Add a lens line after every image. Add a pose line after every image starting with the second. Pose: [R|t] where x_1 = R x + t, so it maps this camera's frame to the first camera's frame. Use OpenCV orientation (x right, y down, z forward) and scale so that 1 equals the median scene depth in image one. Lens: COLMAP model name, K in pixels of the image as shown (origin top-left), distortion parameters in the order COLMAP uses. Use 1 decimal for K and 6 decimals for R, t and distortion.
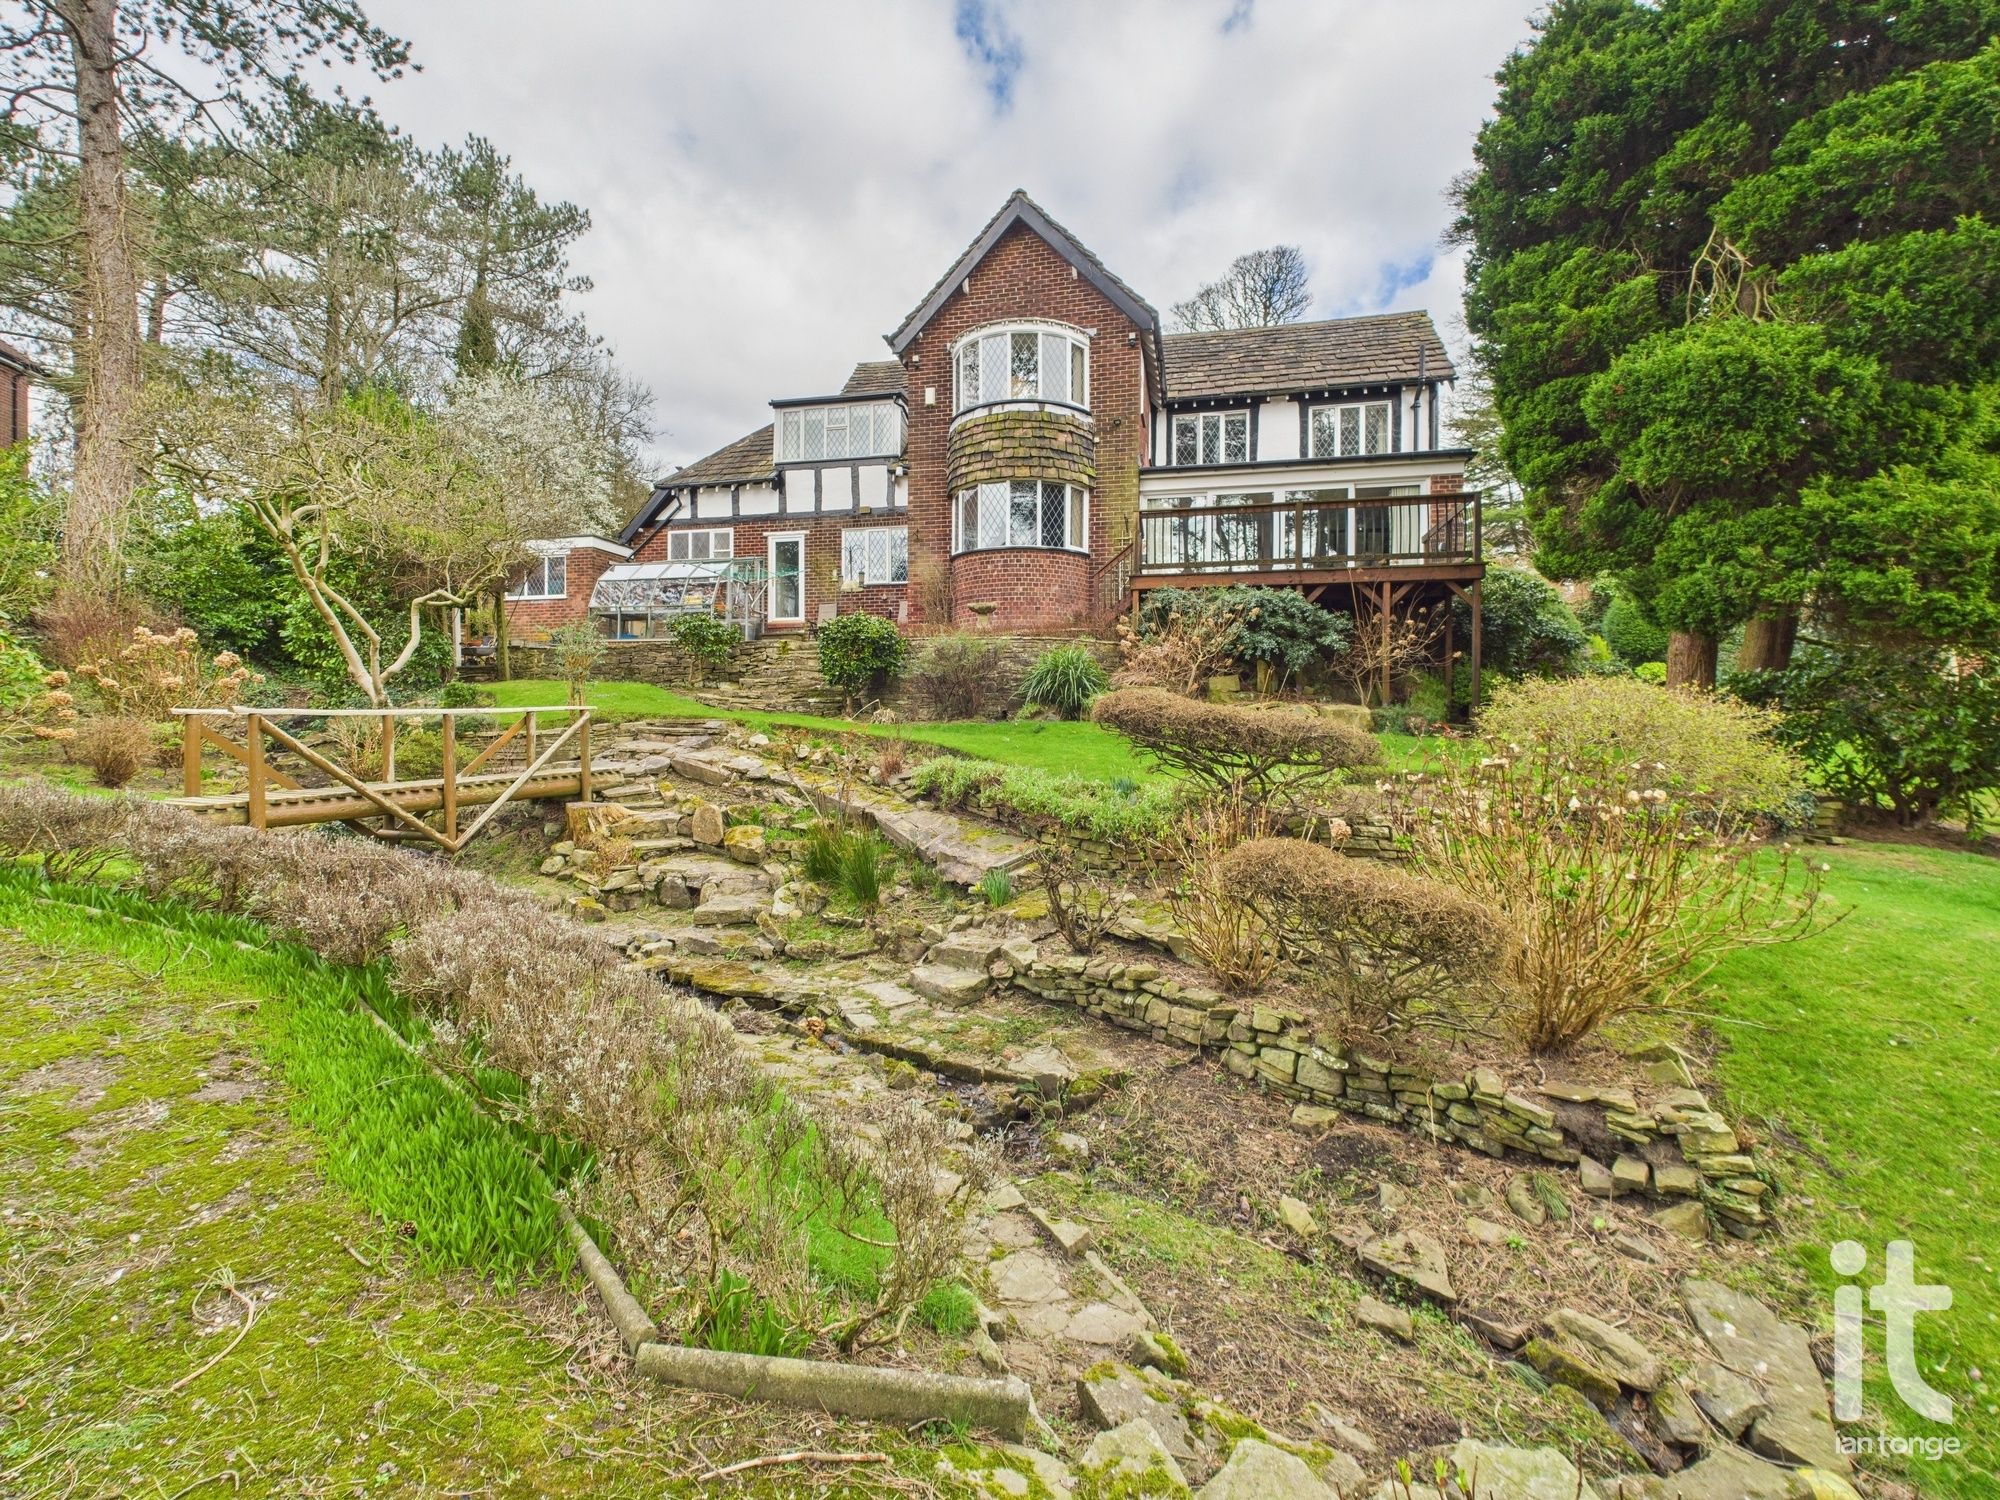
lens RADIAL K [[876.9, 0, 999.5], [0, 876.9, 701.8], [0, 0, 1]] dist [0.001242, 0.000058]
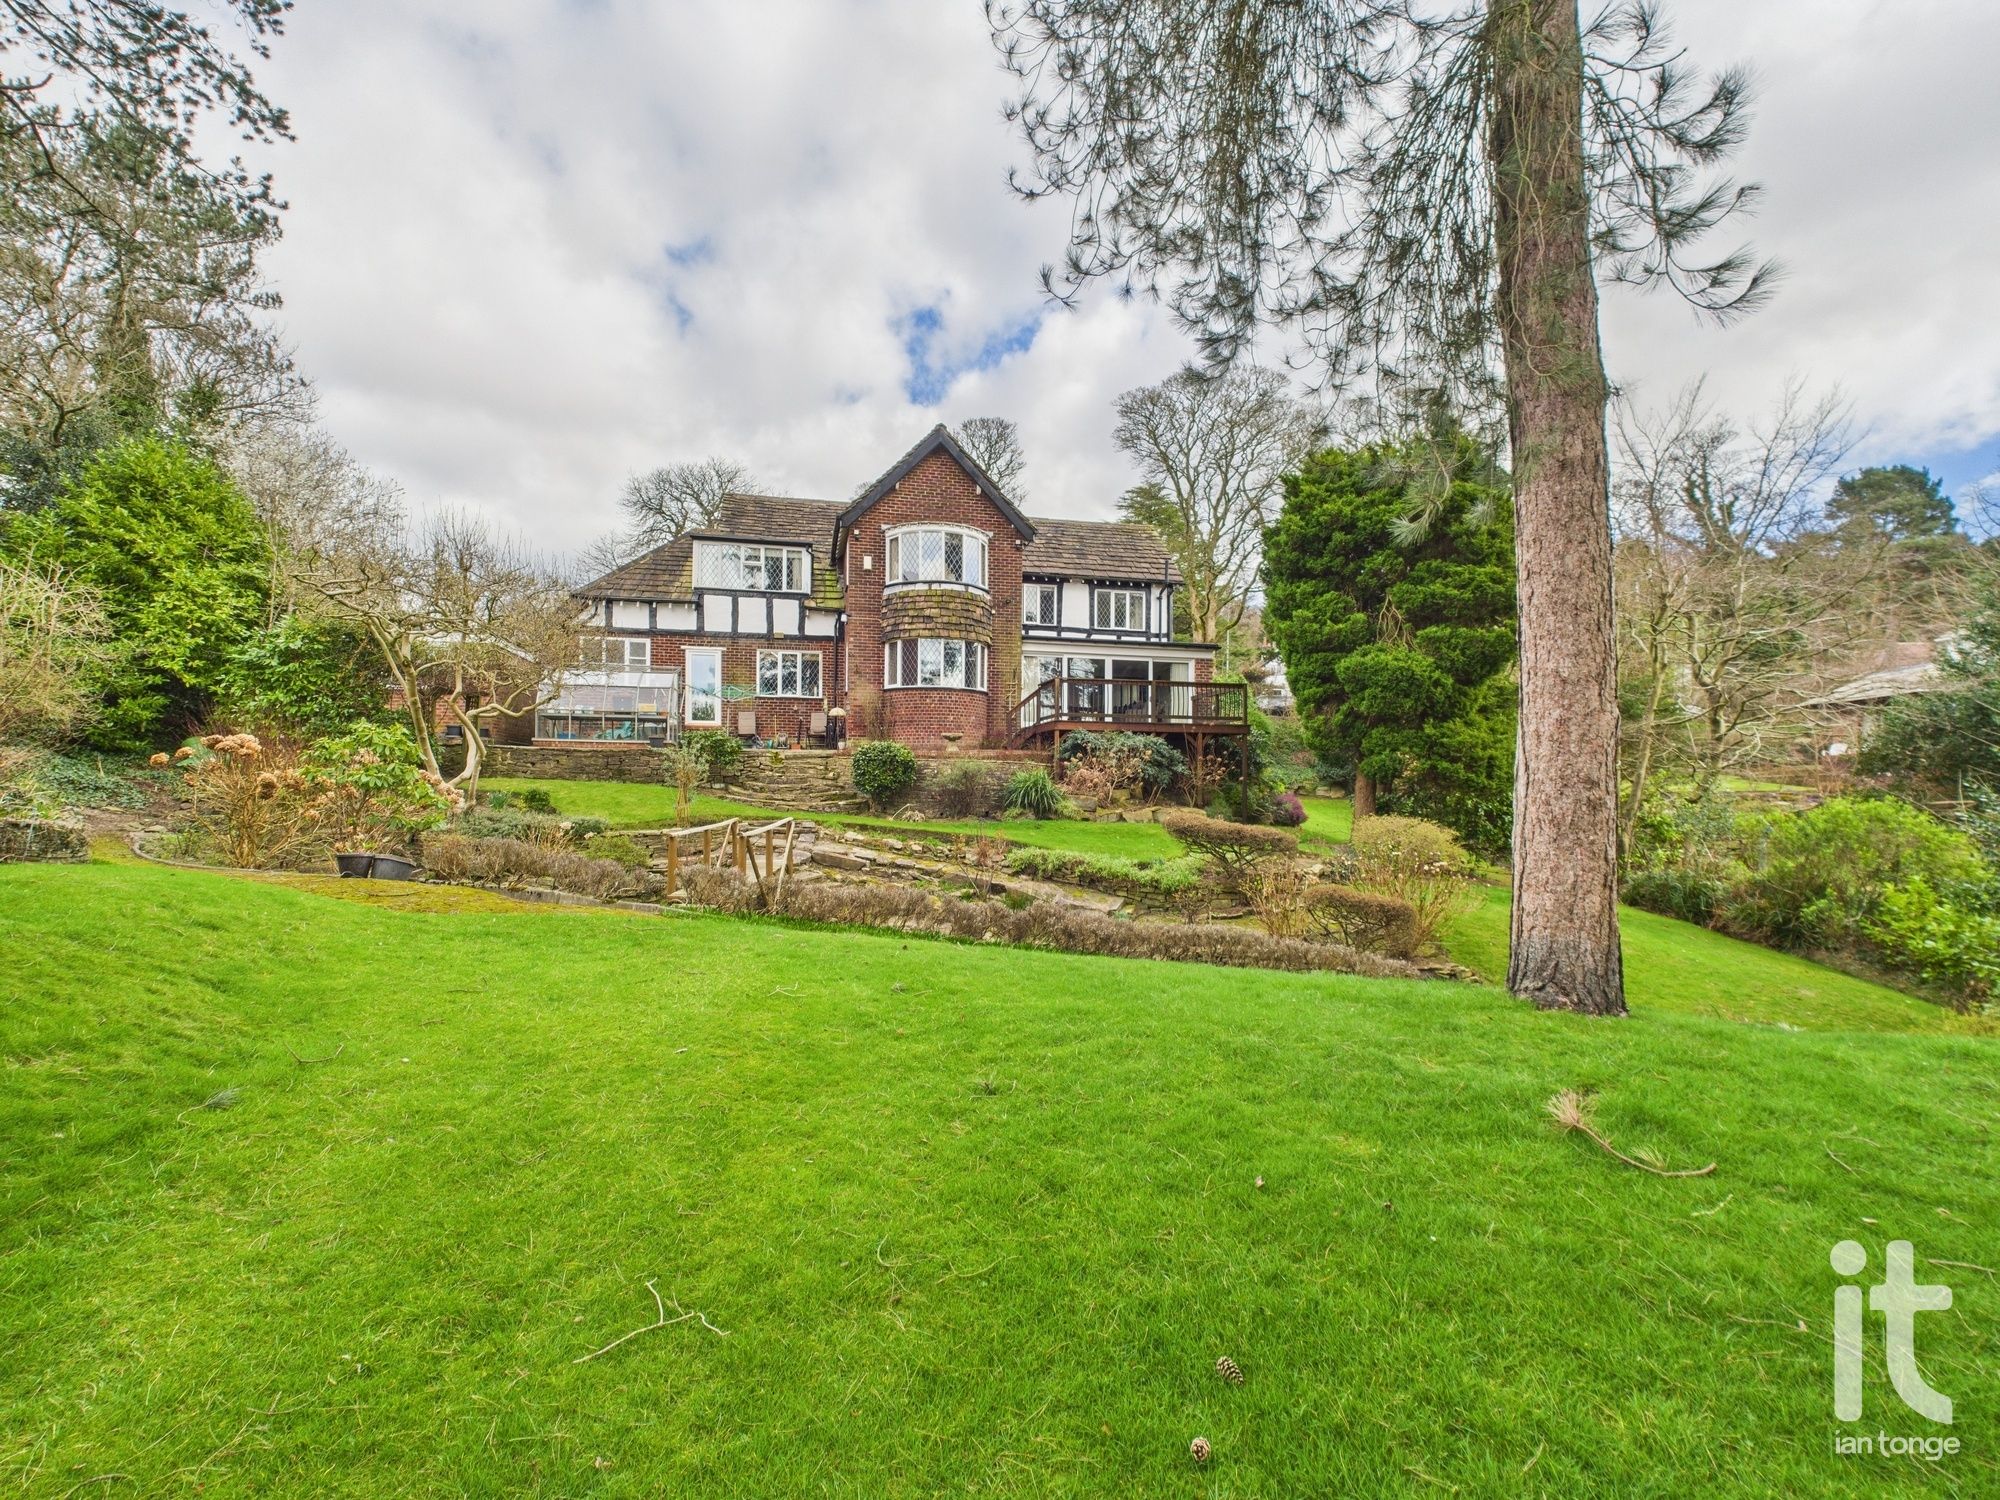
lens RADIAL K [[881.0, 0, 1000.6], [0, 881.0, 728.5], [0, 0, 1]] dist [0.003940, -0.000312]
pose [[0.902973, 0.034366, 0.428321, -0.479762], [-0.015725, 0.998772, -0.046983, -0.046815], [-0.429409, 0.035689, 0.902404, -0.271250]]
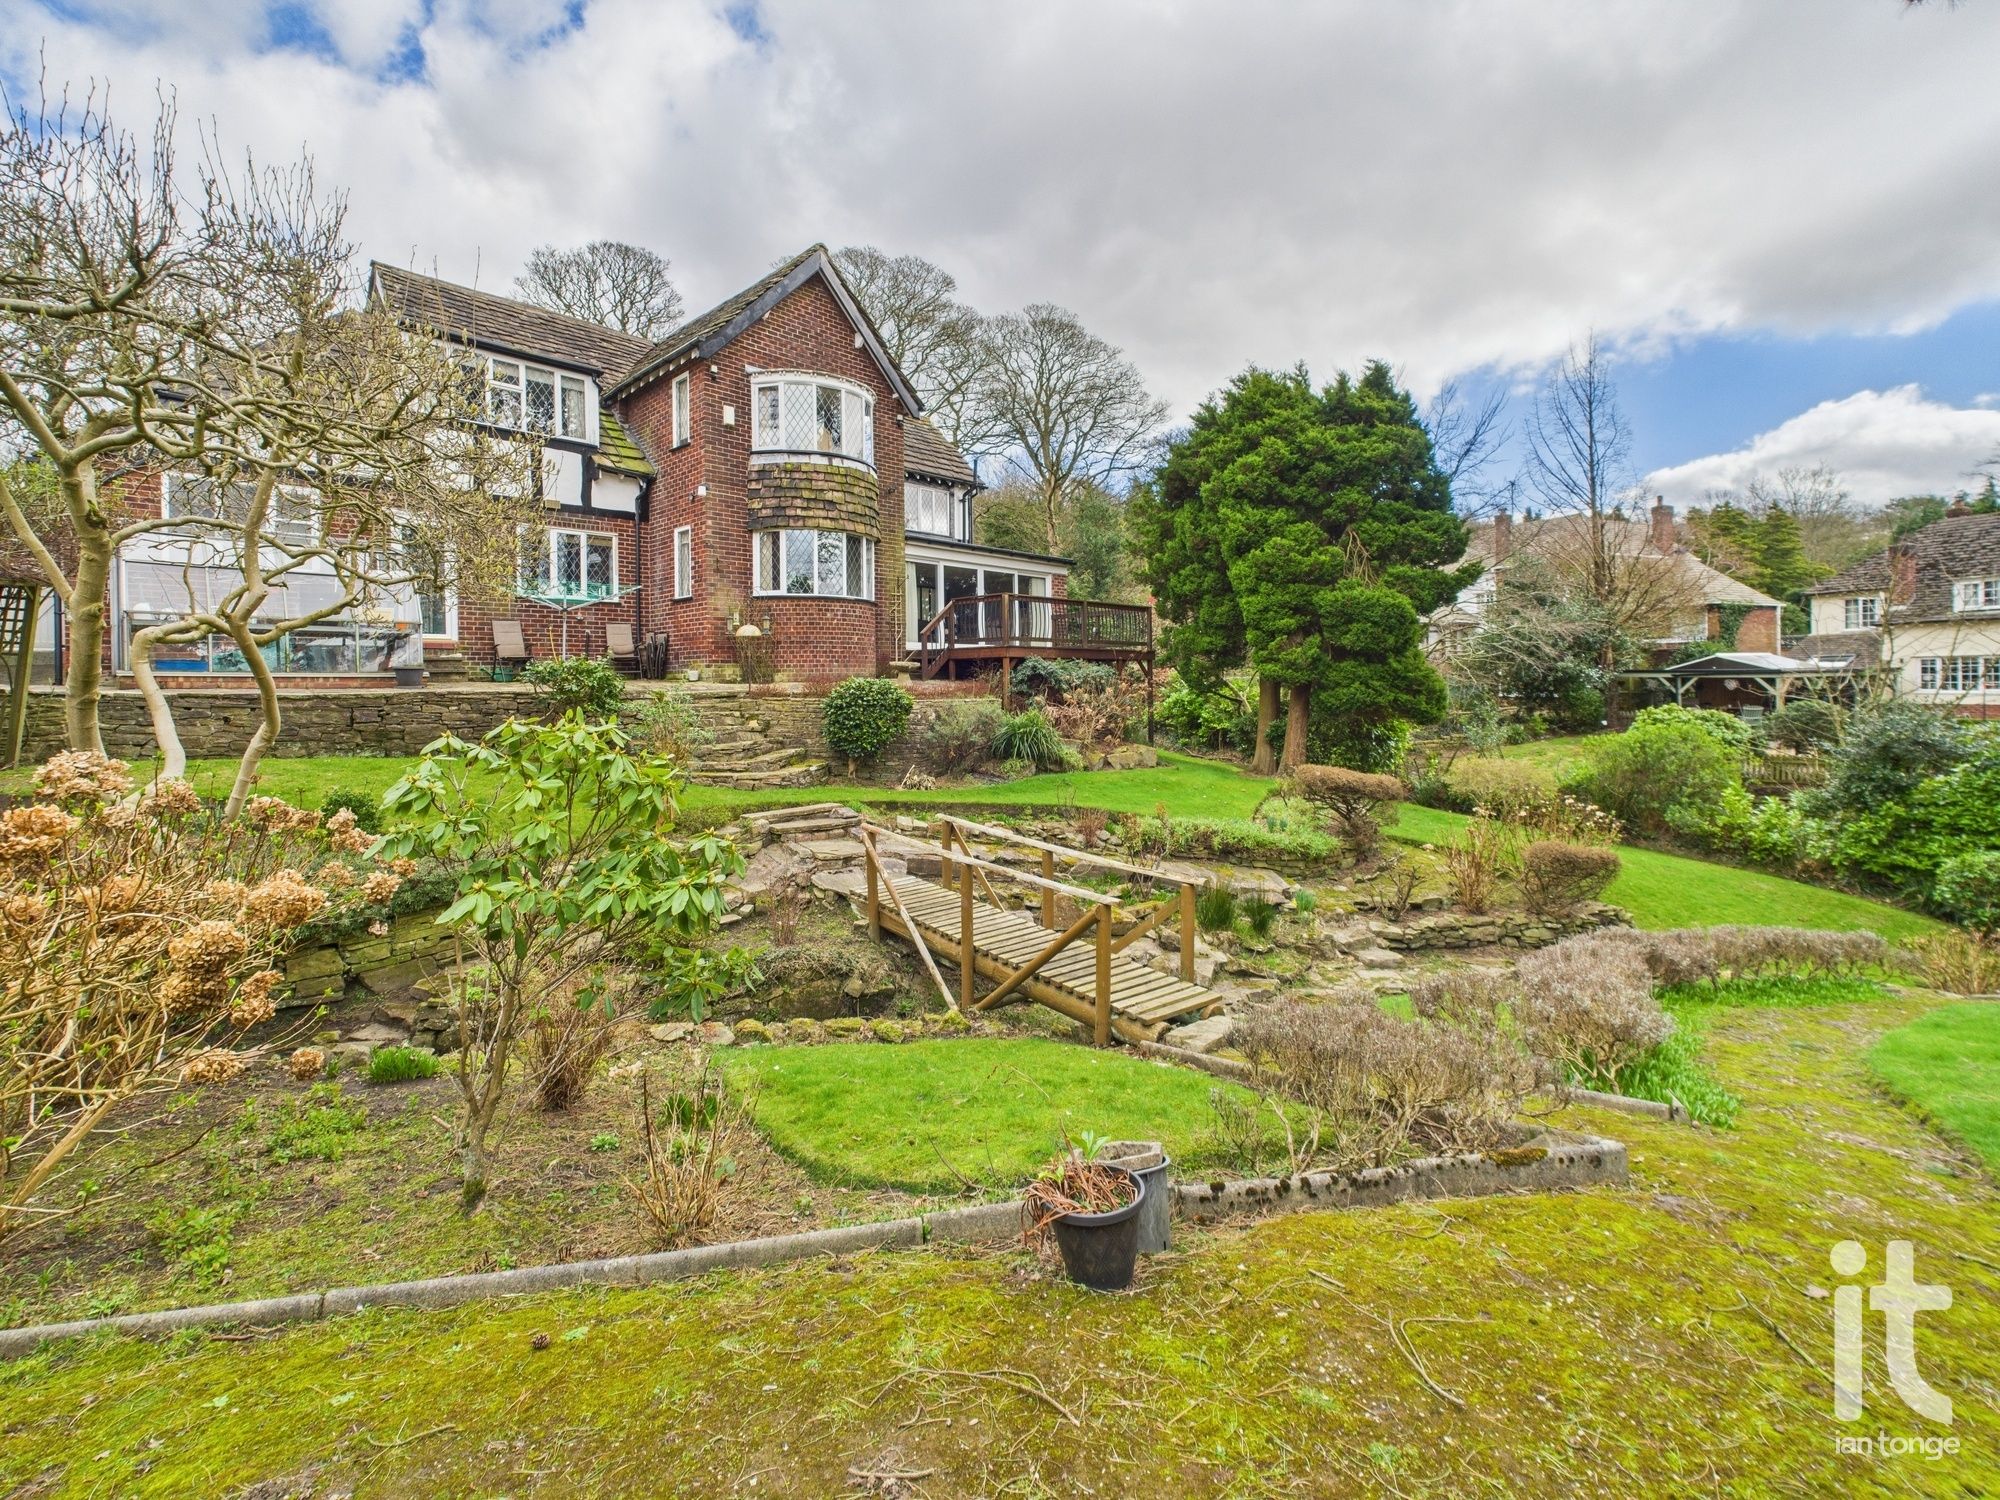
lens RADIAL K [[861.3, 0, 1001.3], [0, 861.3, 659.6], [0, 0, 1]] dist [-0.000596, -0.000082]
pose [[0.523176, 0.015471, 0.852084, -0.737318], [-0.010844, 0.999875, -0.011497, -0.089573], [-0.852156, -0.003225, 0.523279, 0.298687]]
